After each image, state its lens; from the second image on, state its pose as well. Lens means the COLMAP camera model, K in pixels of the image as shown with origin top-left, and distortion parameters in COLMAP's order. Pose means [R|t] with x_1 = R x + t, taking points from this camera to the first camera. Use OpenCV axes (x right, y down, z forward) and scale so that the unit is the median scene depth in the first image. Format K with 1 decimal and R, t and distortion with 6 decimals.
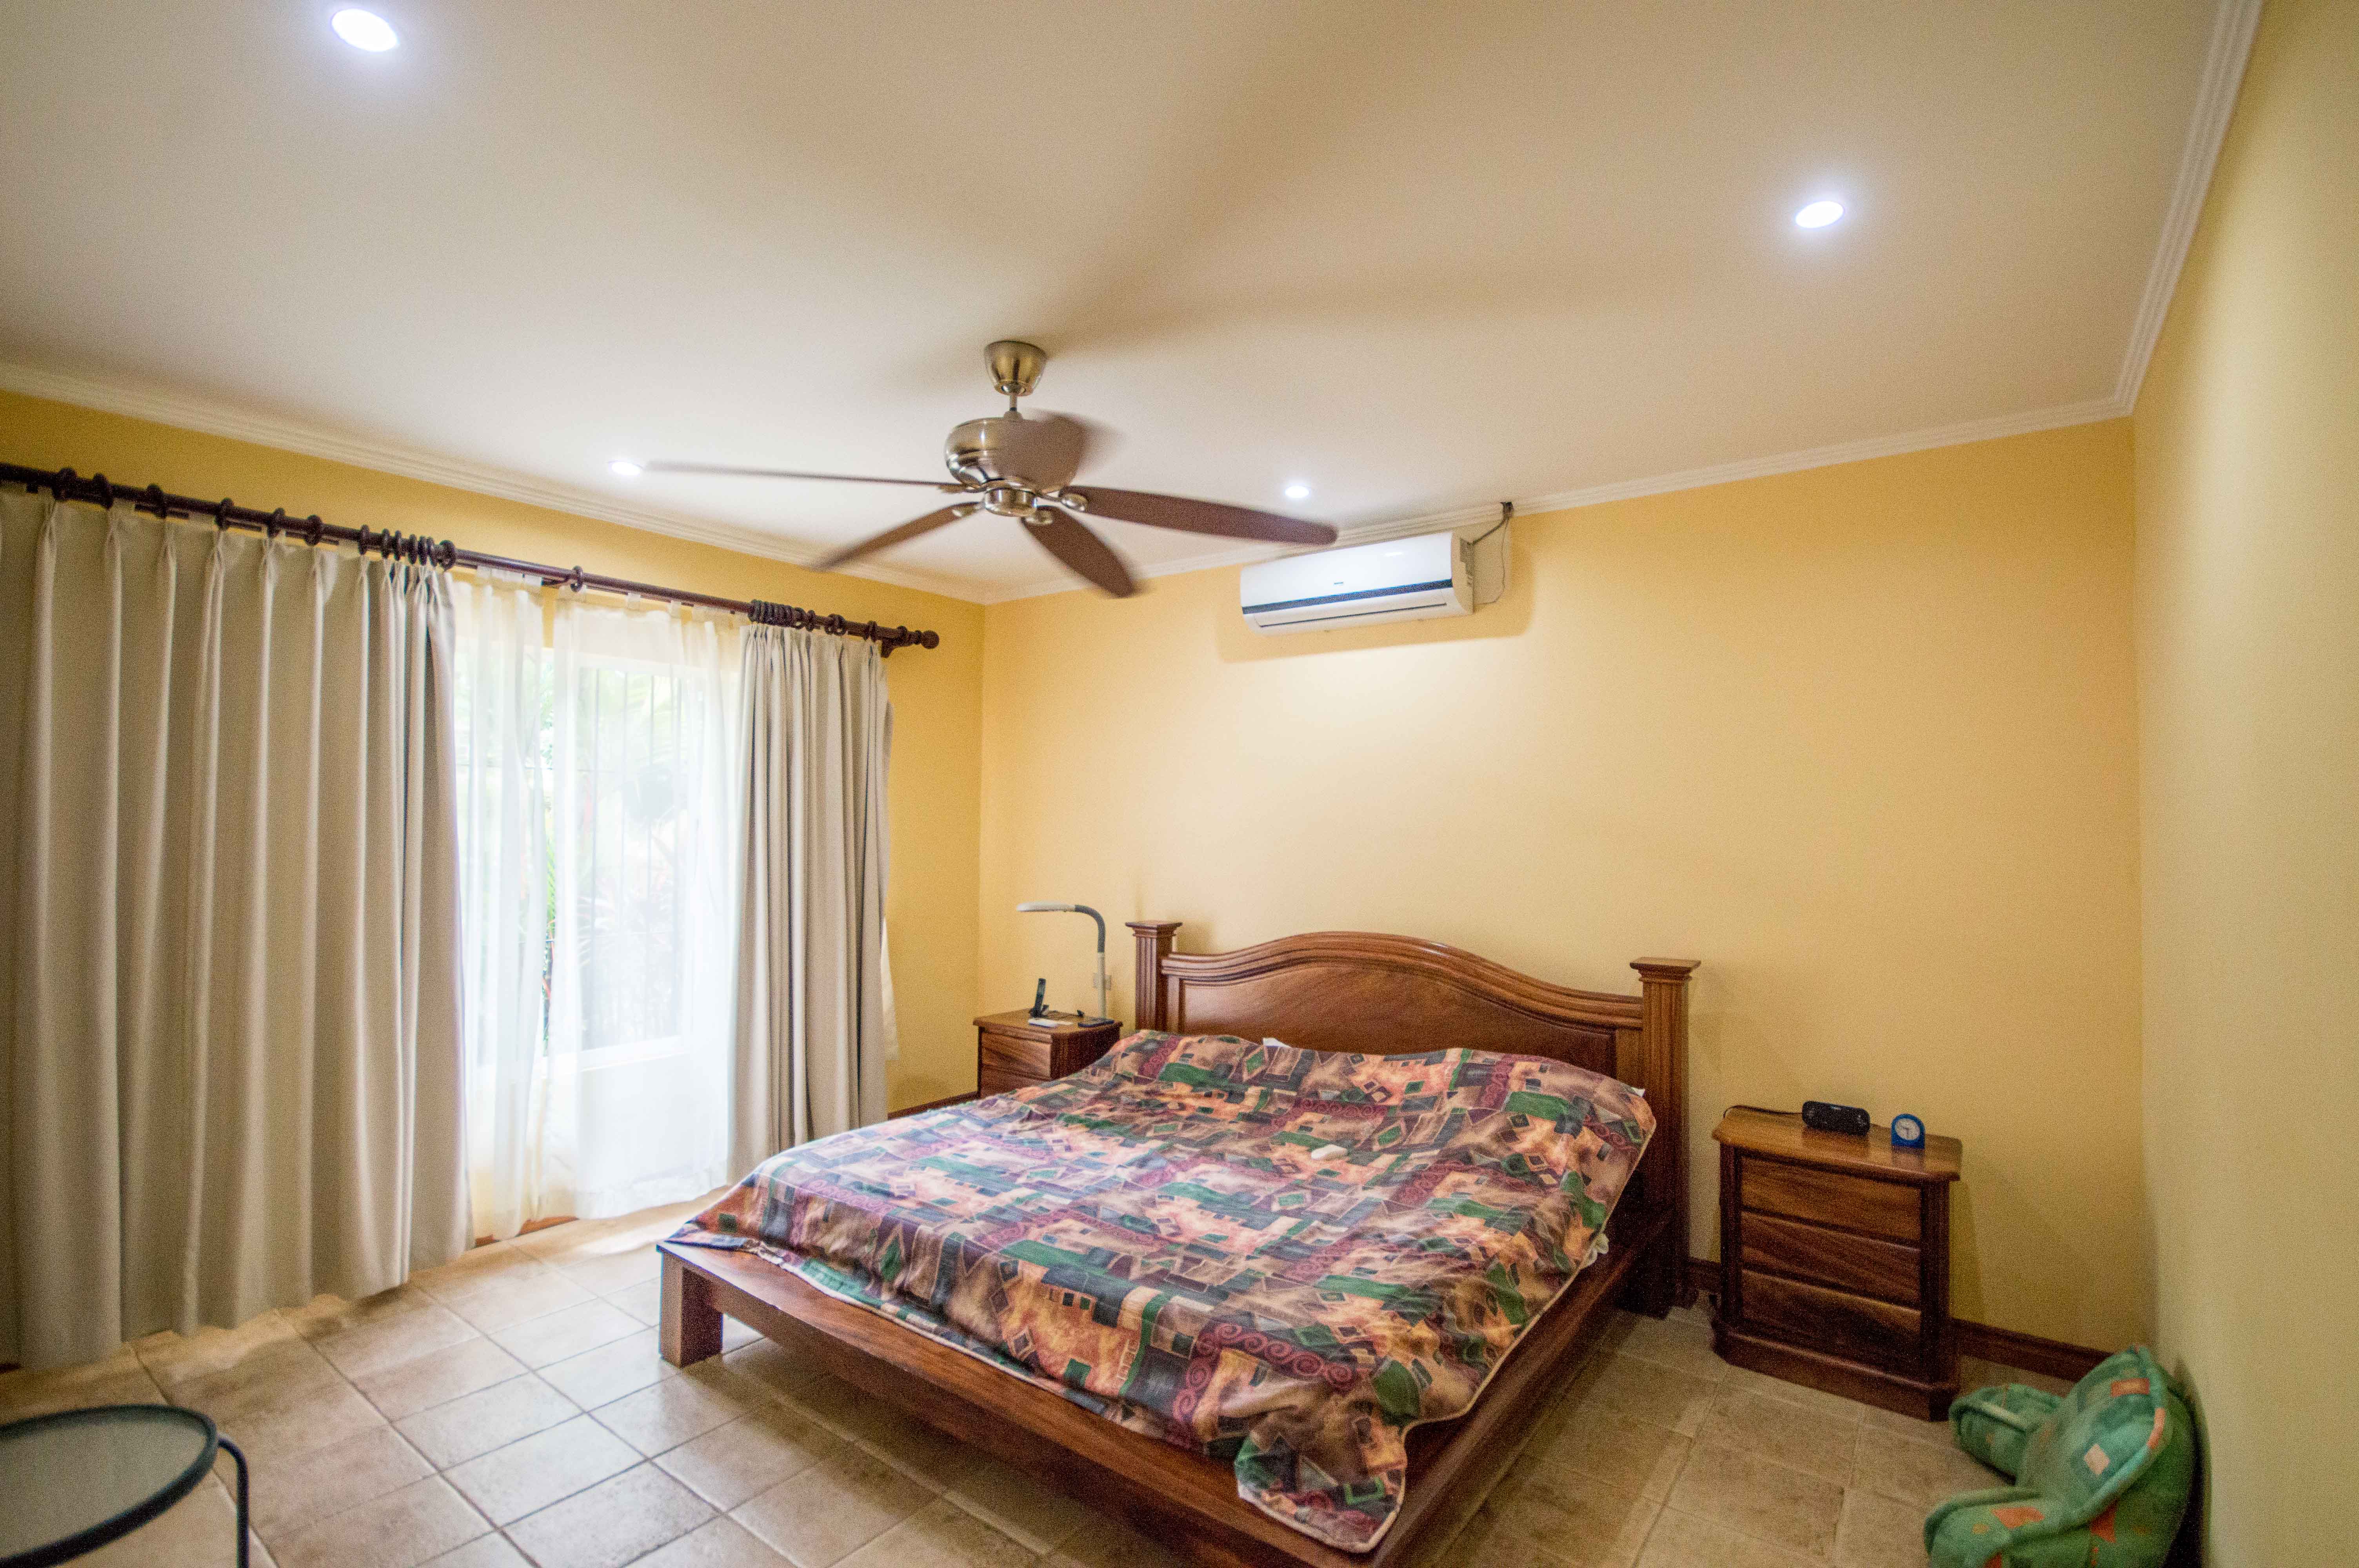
lens RADIAL K [[1053.9, 0, 1192.8], [0, 1053.9, 801.1], [0, 0, 1]] dist [0.003563, -0.005714]
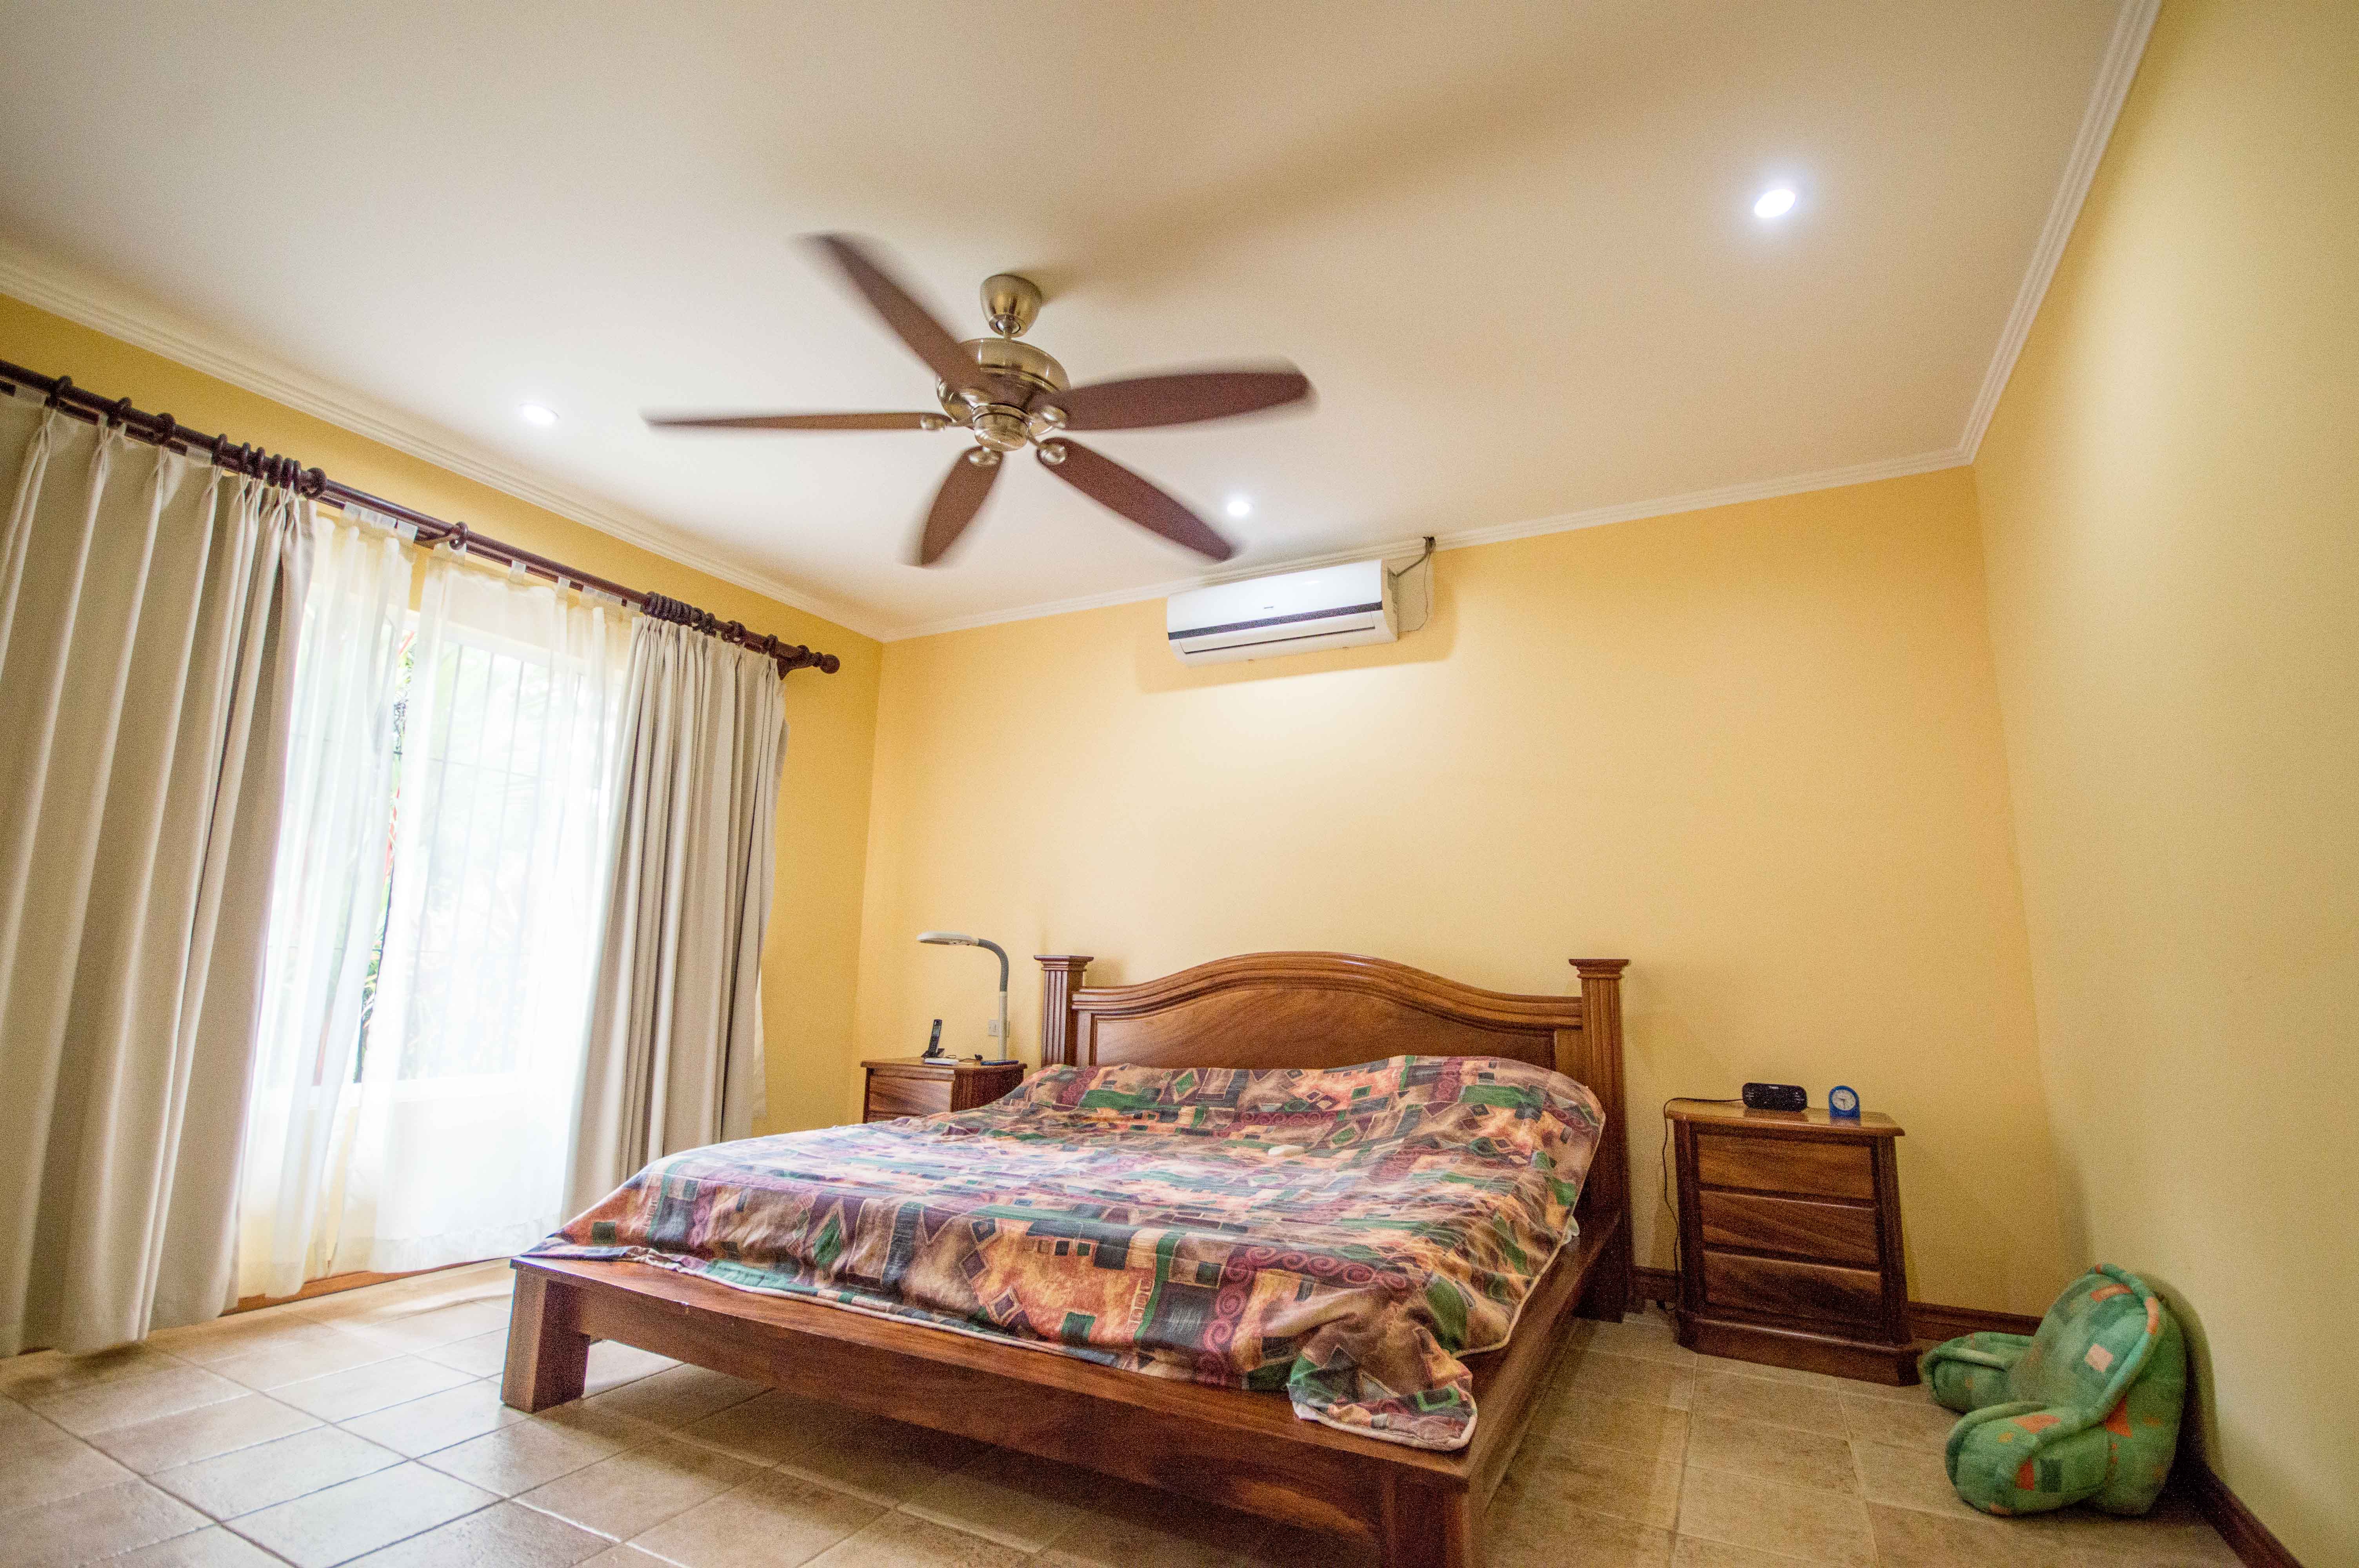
lens RADIAL K [[1053.9, 0, 1191.2], [0, 1053.9, 800.7], [0, 0, 1]] dist [0.003563, -0.005714]
pose [[0.986506, 0.036779, 0.159539, -0.125266], [-0.013901, 0.989739, -0.142210, 0.171082], [-0.163132, 0.138074, 0.976895, 0.053186]]
